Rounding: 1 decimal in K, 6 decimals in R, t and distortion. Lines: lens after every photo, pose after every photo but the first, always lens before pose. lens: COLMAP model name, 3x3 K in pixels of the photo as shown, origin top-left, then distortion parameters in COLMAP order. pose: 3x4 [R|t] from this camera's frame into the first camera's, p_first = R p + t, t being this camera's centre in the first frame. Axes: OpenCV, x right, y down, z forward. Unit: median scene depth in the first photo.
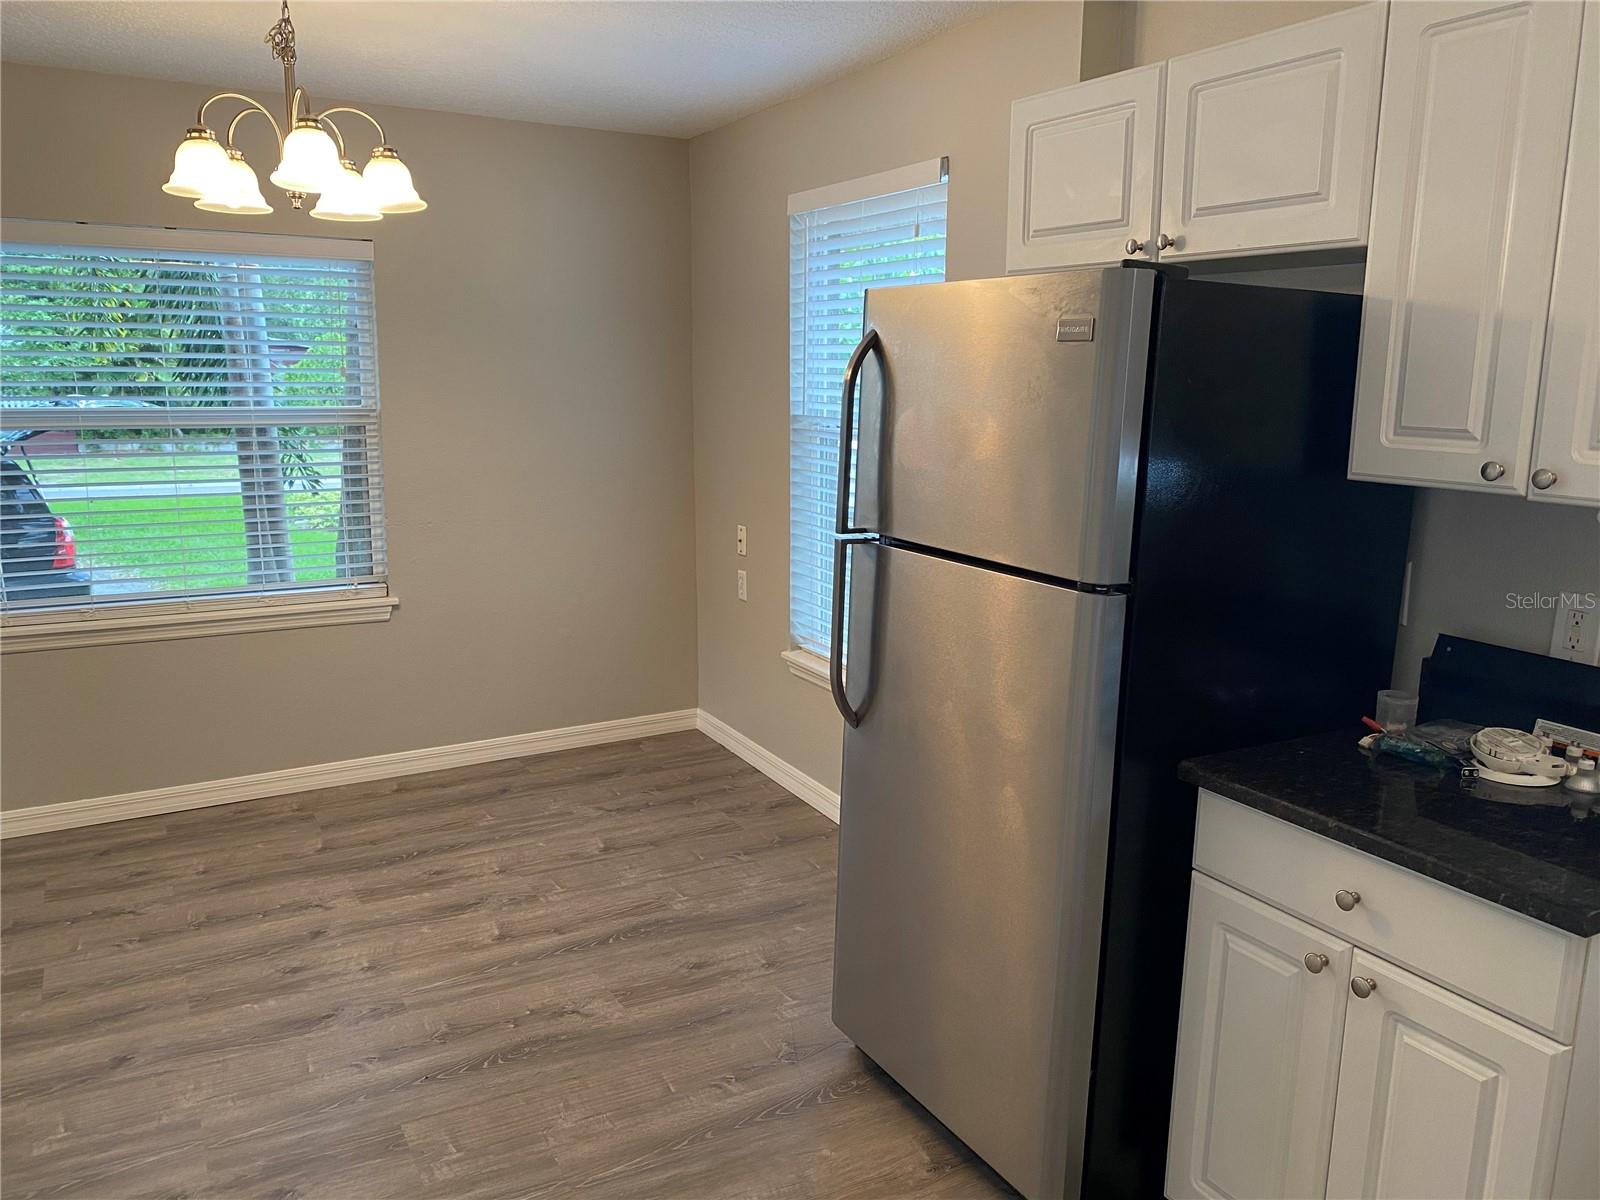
lens RADIAL K [[1232.7, 0, 793.7], [0, 1232.7, 591.0], [0, 0, 1]] dist [0.104287, -0.164800]
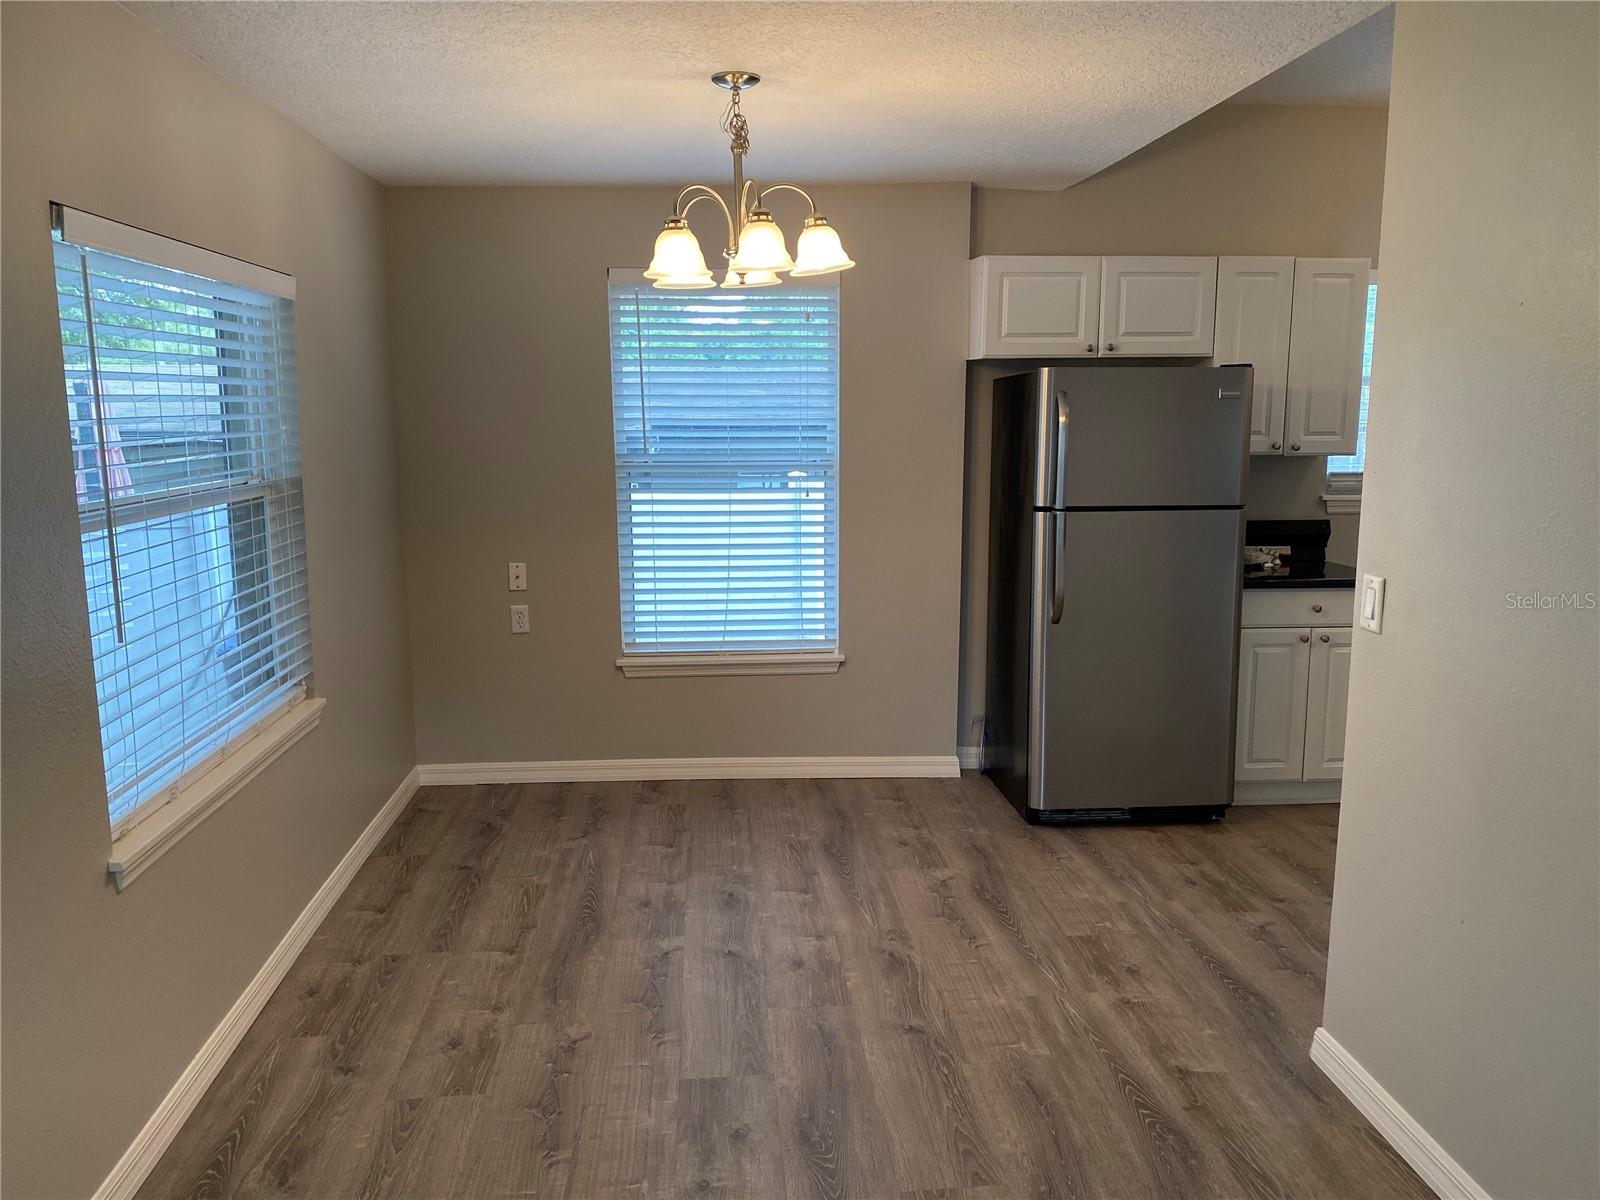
lens RADIAL K [[1232.7, 0, 793.7], [0, 1232.7, 591.0], [0, 0, 1]] dist [0.104287, -0.164800]
pose [[0.404915, -0.149395, 0.902067, -1.152452], [0.174891, 0.981001, 0.083964, -0.098003], [-0.897473, 0.123765, 0.423350, 0.424492]]
